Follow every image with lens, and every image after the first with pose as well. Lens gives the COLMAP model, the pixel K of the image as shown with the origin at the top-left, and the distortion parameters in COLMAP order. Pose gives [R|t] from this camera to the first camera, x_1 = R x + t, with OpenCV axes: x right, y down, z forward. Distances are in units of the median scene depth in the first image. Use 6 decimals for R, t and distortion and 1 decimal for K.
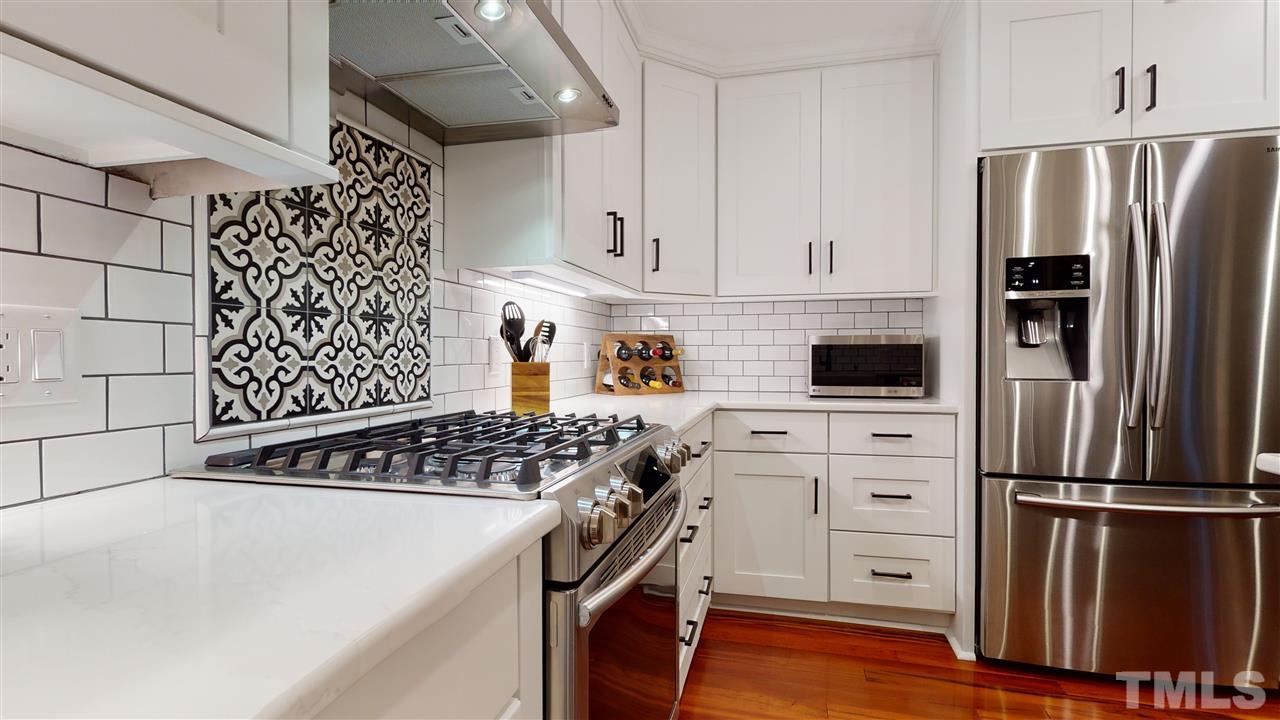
lens RADIAL K [[592.2, 0, 640.4], [0, 592.2, 364.6], [0, 0, 1]] dist [-0.000067, 0.000168]
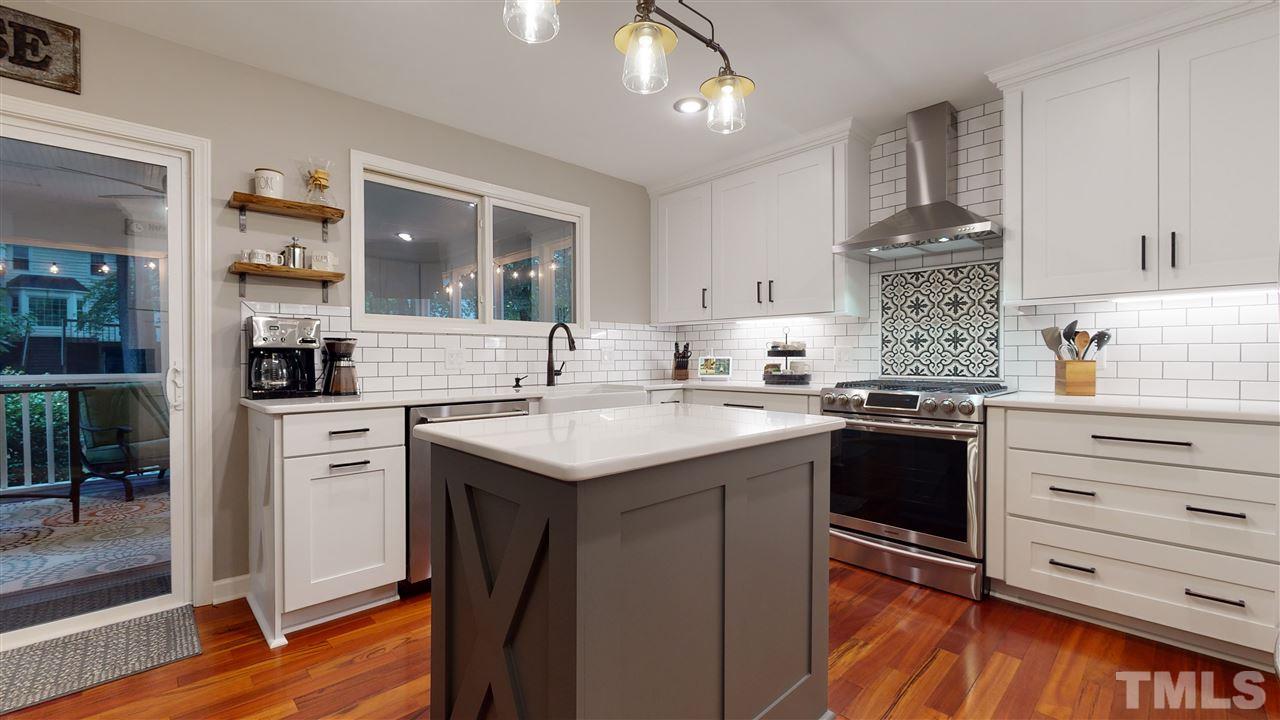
lens RADIAL K [[530.8, 0, 646.3], [0, 530.8, 365.0], [0, 0, 1]] dist [0.002294, 0.000449]
pose [[-0.523600, 0.022214, -0.851675, 2.319304], [-0.007255, 0.999507, 0.030531, -0.038364], [0.851933, 0.022165, -0.523181, 1.182111]]
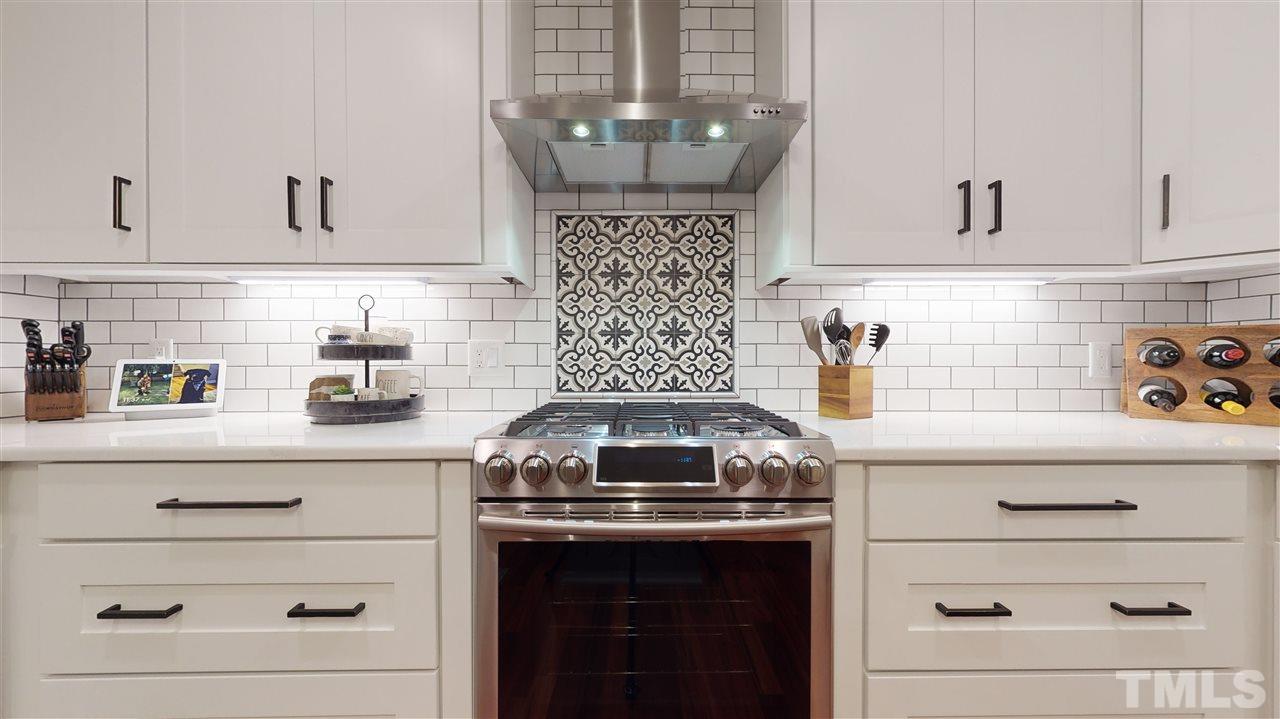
lens RADIAL K [[464.8, 0, 640.0], [0, 464.8, 360.3], [0, 0, 1]] dist [-0.006970, 0.000071]
pose [[0.259313, 0.014302, -0.965687, 0.755069], [-0.017301, 0.999799, 0.010161, -0.022745], [0.965638, 0.014072, 0.259508, 0.678279]]
